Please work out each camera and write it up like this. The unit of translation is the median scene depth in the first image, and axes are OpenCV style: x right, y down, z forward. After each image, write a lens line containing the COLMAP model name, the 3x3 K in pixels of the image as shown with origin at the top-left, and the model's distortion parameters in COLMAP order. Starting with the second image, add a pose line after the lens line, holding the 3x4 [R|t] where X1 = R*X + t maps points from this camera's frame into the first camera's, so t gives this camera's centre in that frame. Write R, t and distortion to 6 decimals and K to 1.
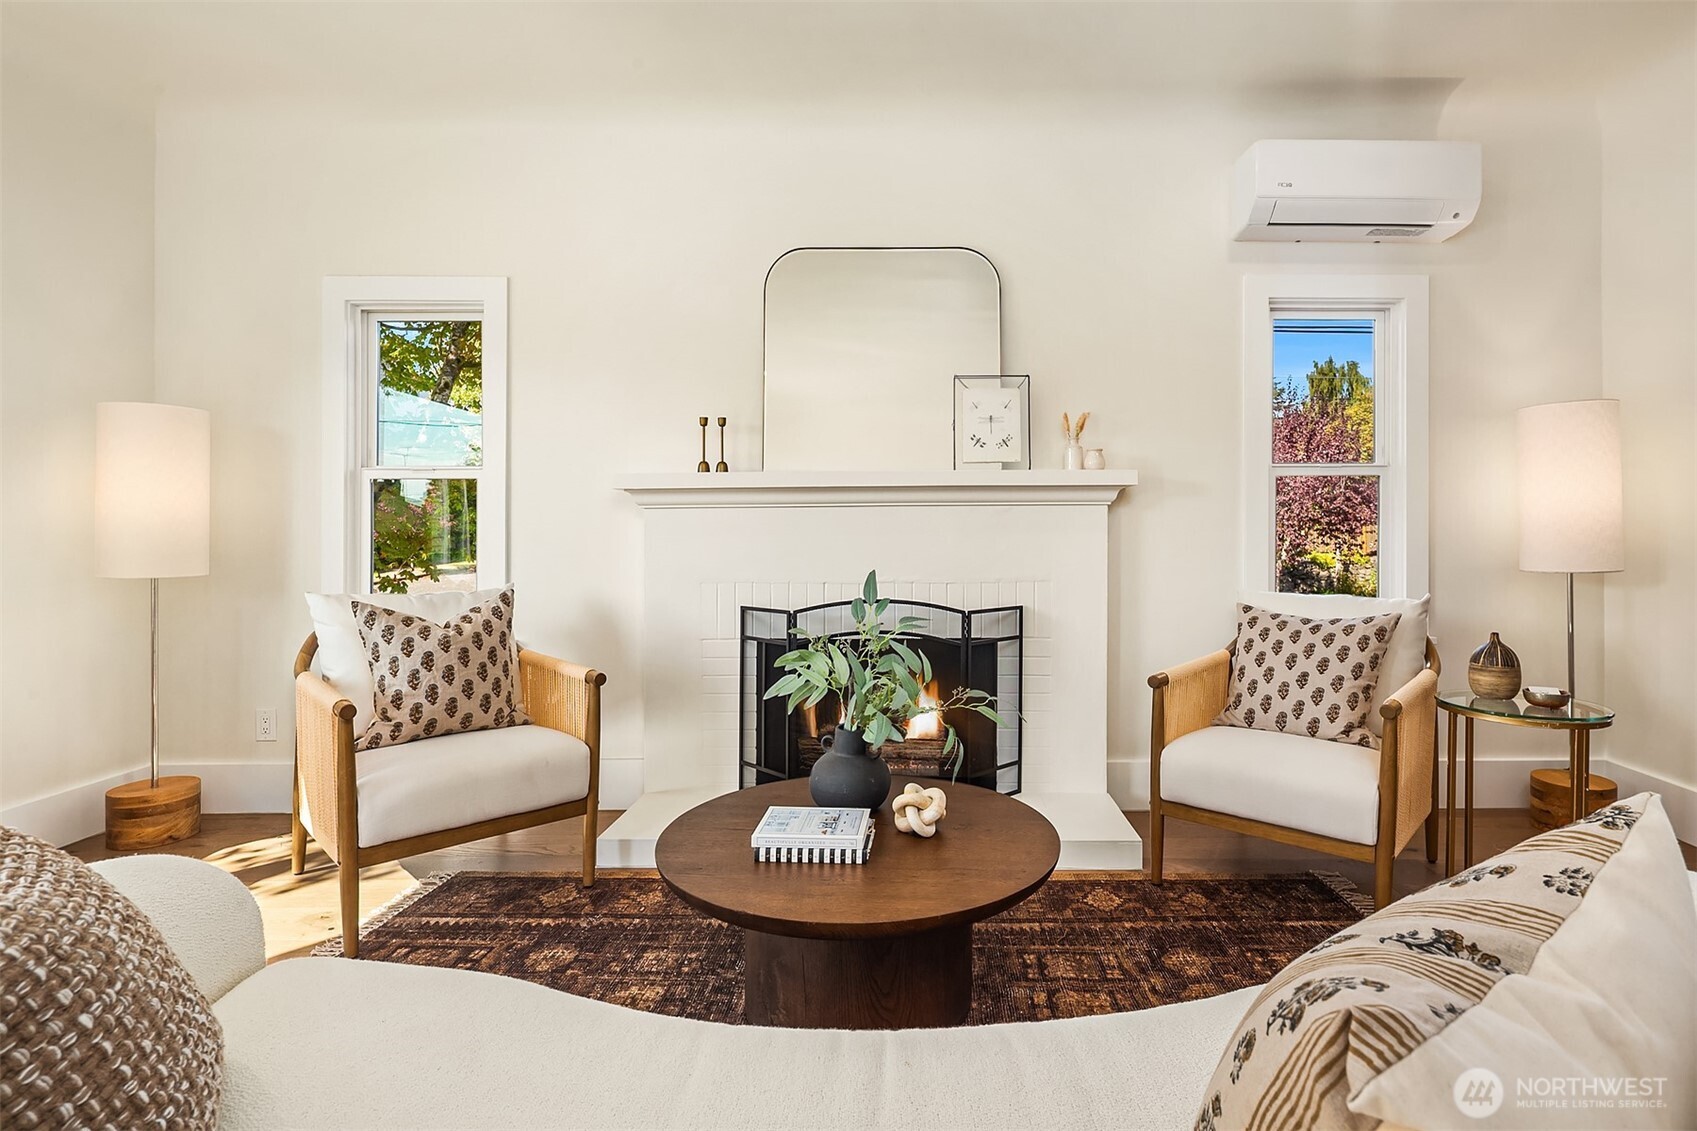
lens RADIAL K [[858.6, 0, 874.8], [0, 858.6, 533.9], [0, 0, 1]] dist [0.002300, 0.000655]
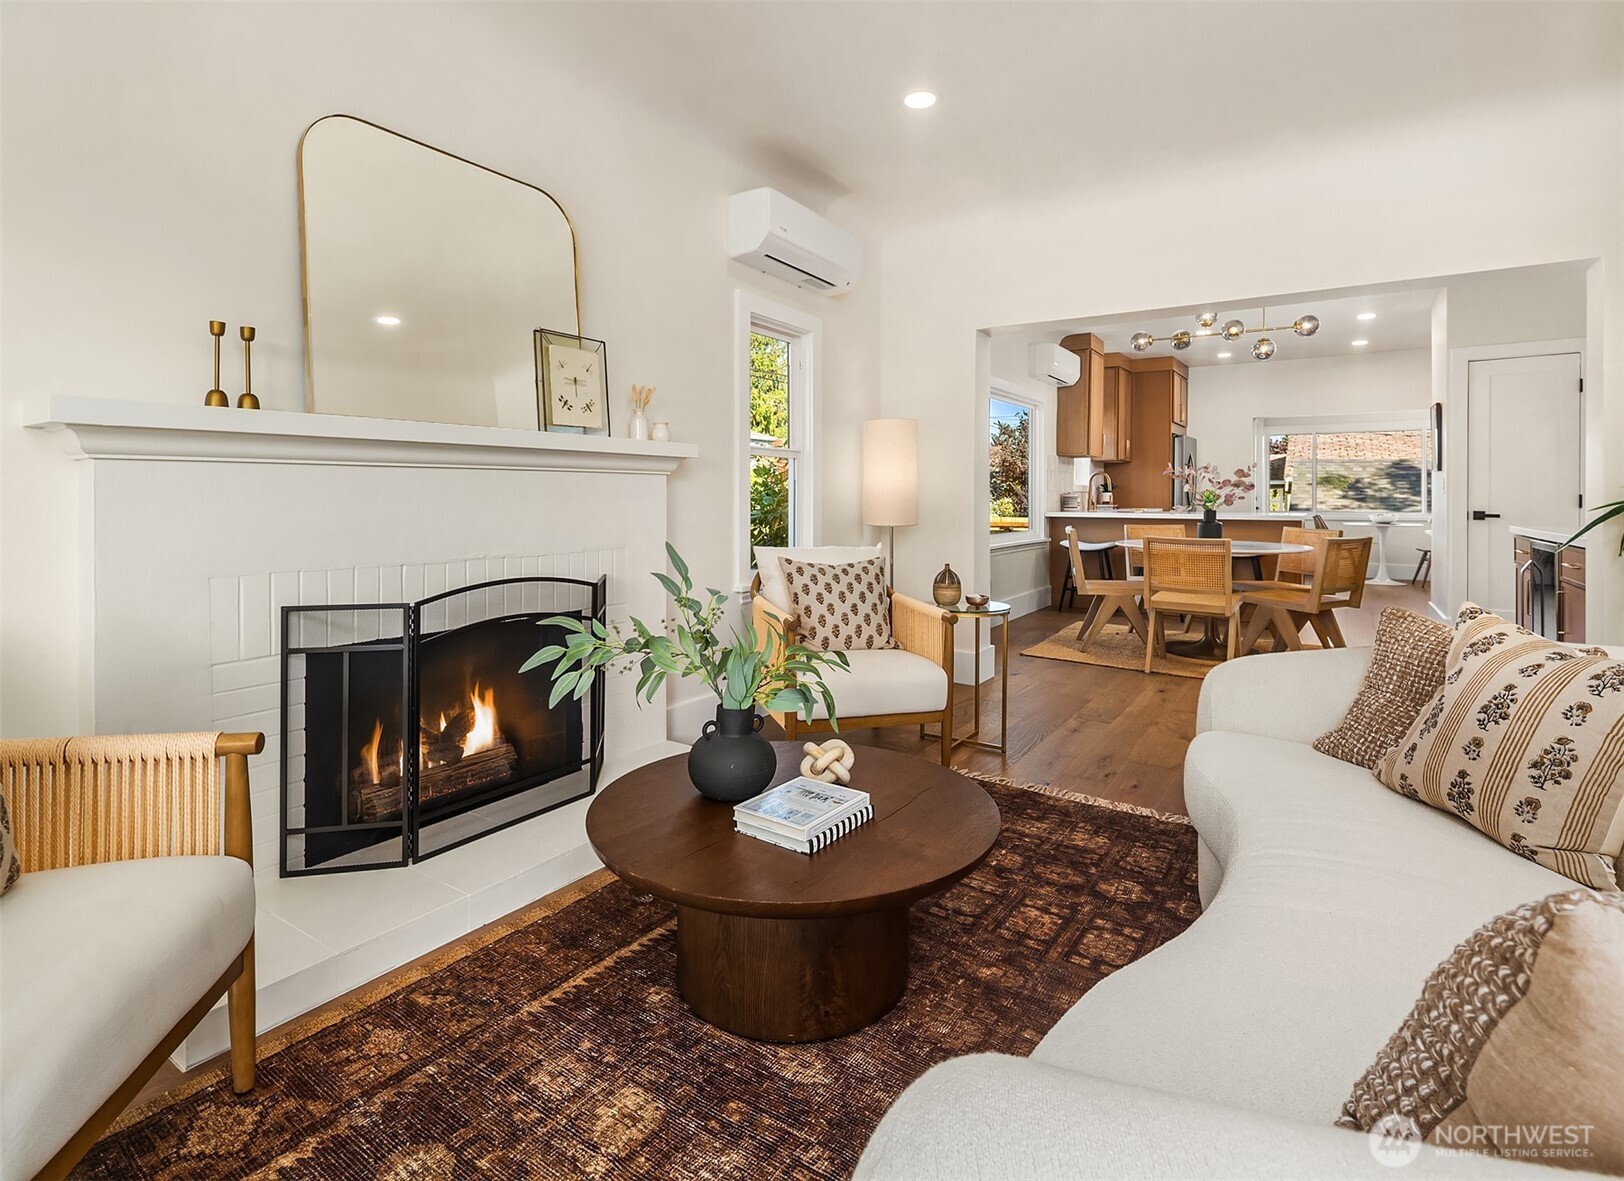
lens RADIAL K [[820.7, 0, 810.4], [0, 820.7, 501.4], [0, 0, 1]] dist [0.003118, -0.000588]
pose [[0.523969, -0.001779, 0.851736, -0.540821], [-0.003675, 0.999984, 0.004350, -0.005291], [-0.851730, -0.005409, 0.523954, 0.320015]]
